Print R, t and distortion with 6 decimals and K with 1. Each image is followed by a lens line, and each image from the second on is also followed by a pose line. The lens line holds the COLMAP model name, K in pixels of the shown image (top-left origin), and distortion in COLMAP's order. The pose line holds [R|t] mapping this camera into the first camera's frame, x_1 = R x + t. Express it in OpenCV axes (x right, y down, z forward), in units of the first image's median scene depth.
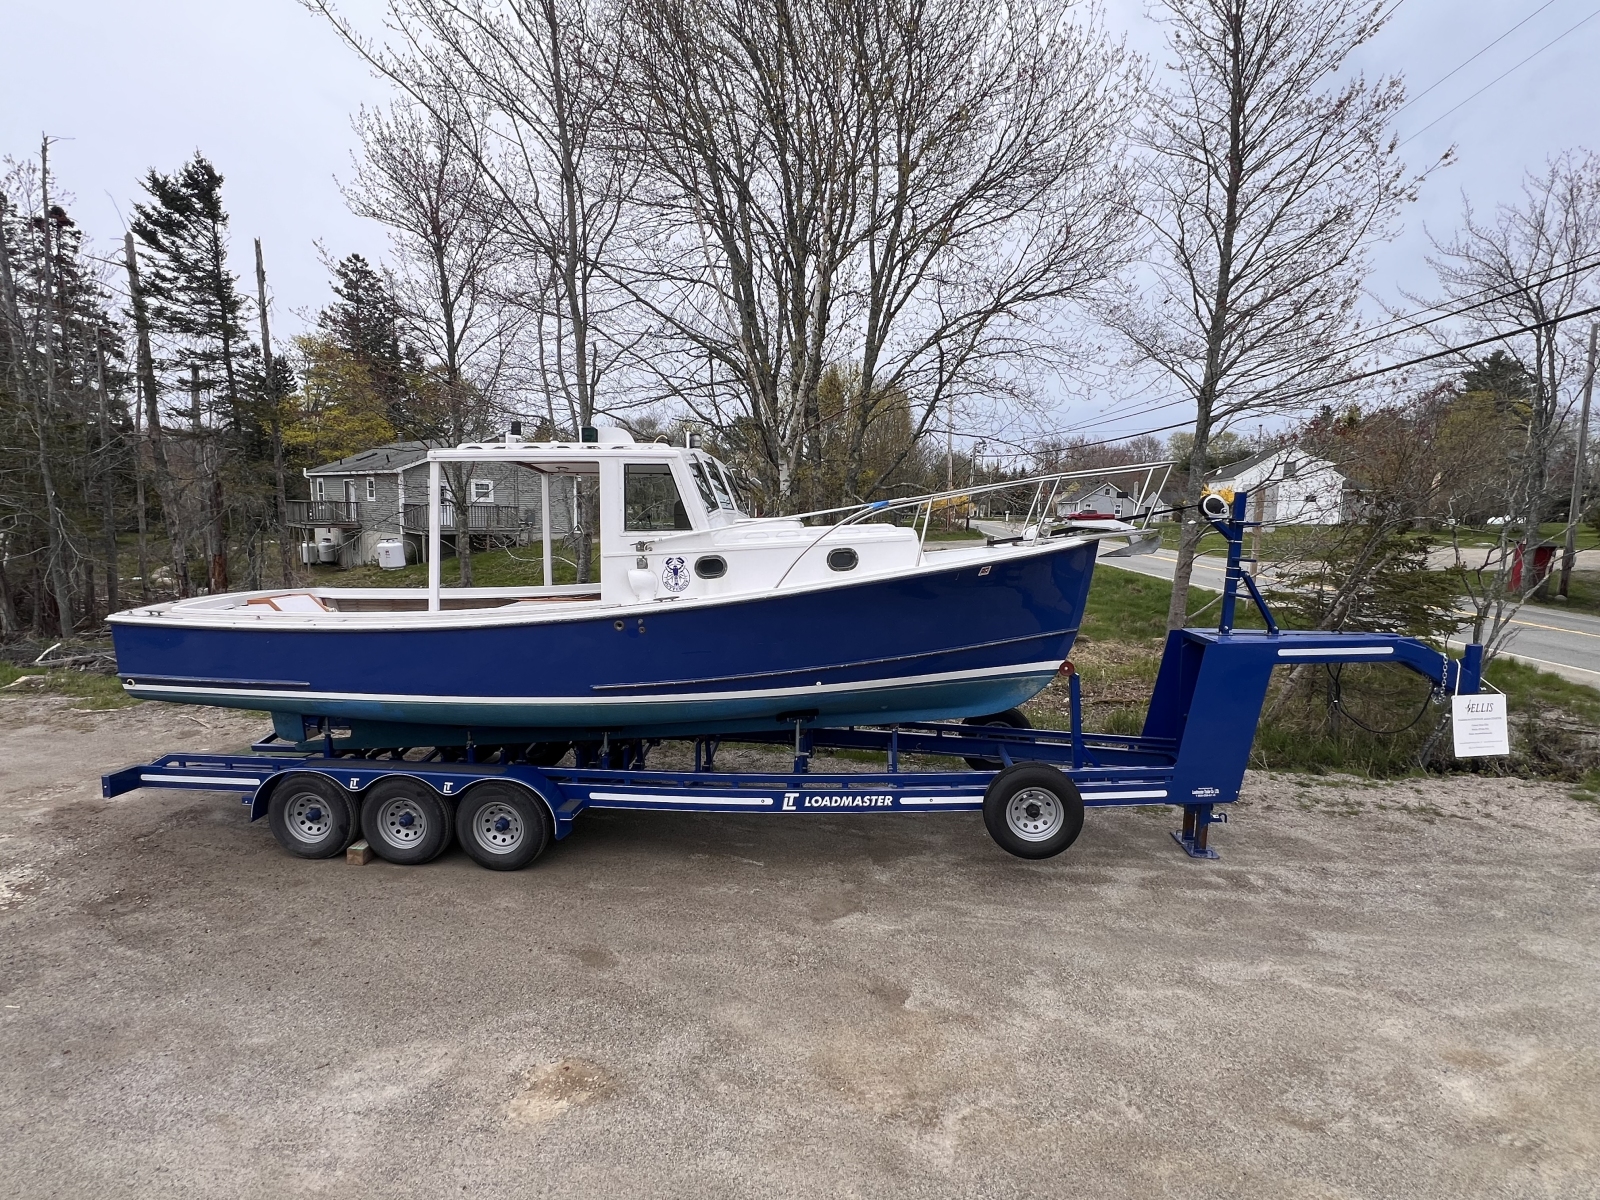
lens RADIAL K [[755.1, 0, 797.7], [0, 755.1, 608.3], [0, 0, 1]] dist [-0.005043, 0.001670]
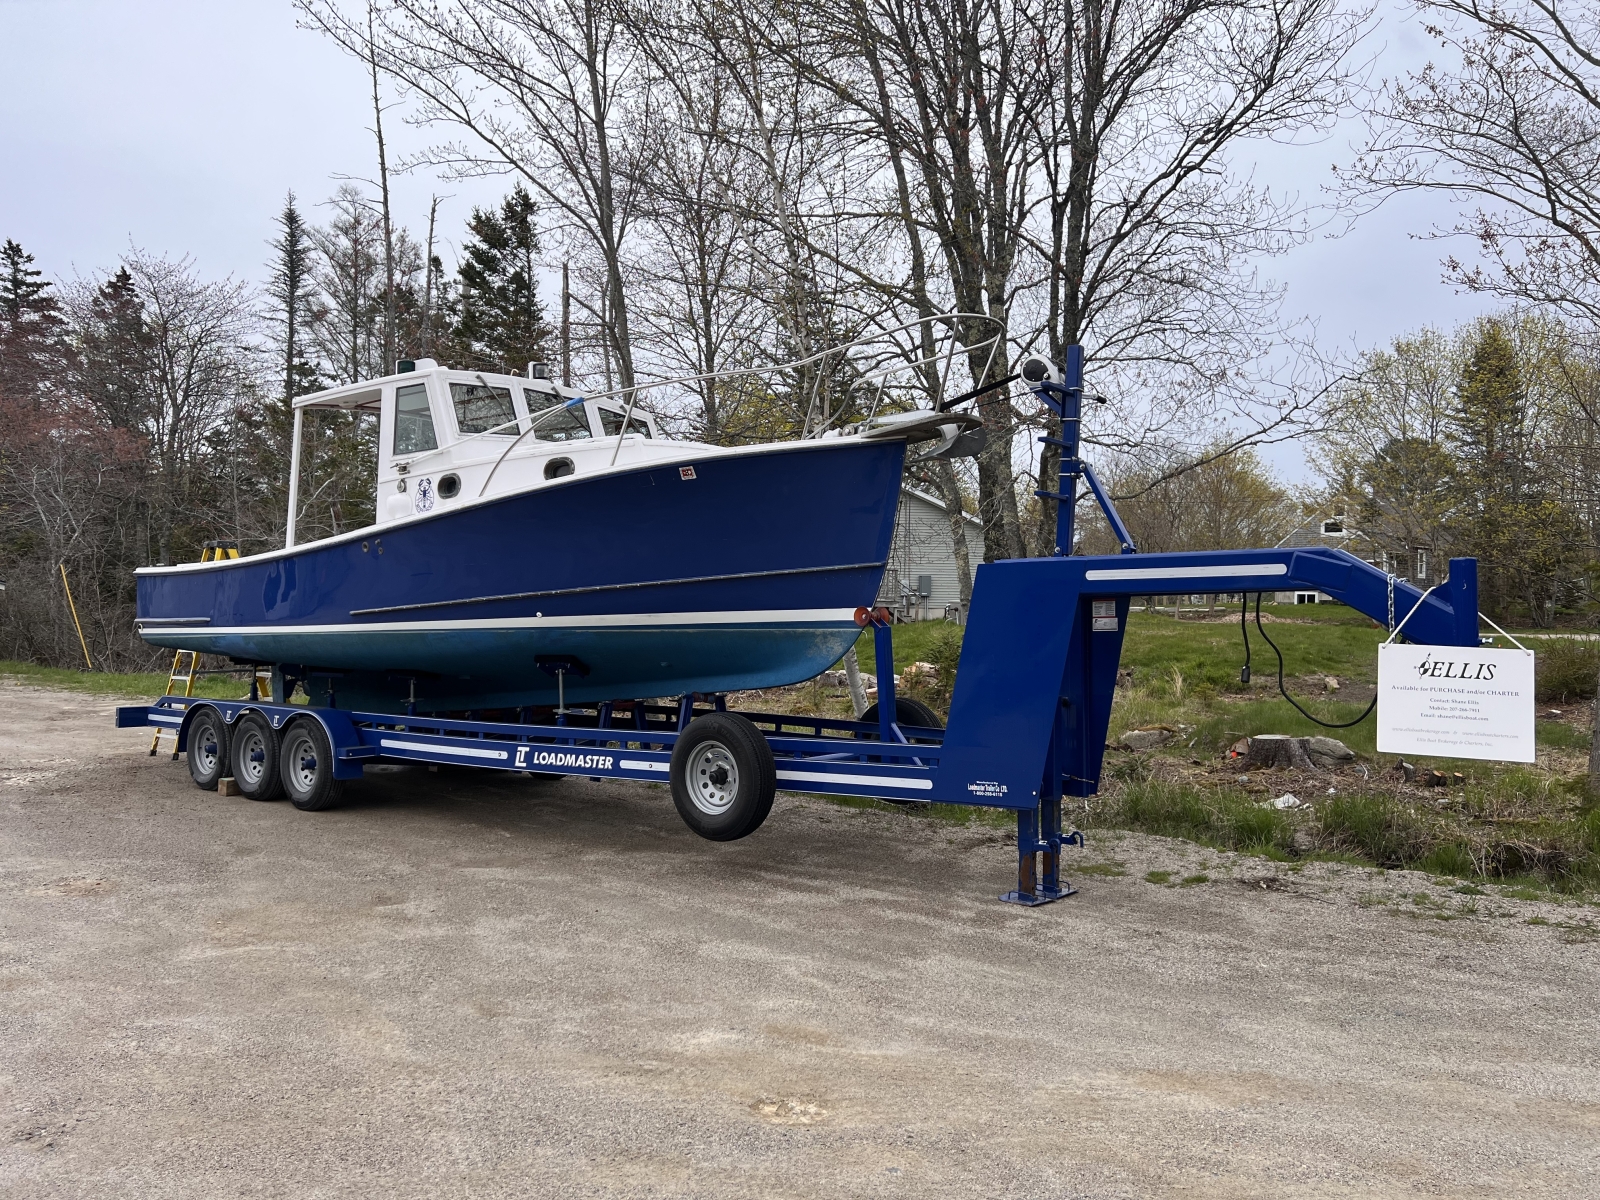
lens RADIAL K [[1202.5, 0, 810.9], [0, 1202.5, 611.6], [0, 0, 1]] dist [0.067344, -0.064331]
pose [[0.837142, -0.005456, -0.546959, 1.537478], [-0.067442, 0.991291, -0.113110, 0.340932], [0.542812, 0.131577, 0.829483, 0.024208]]
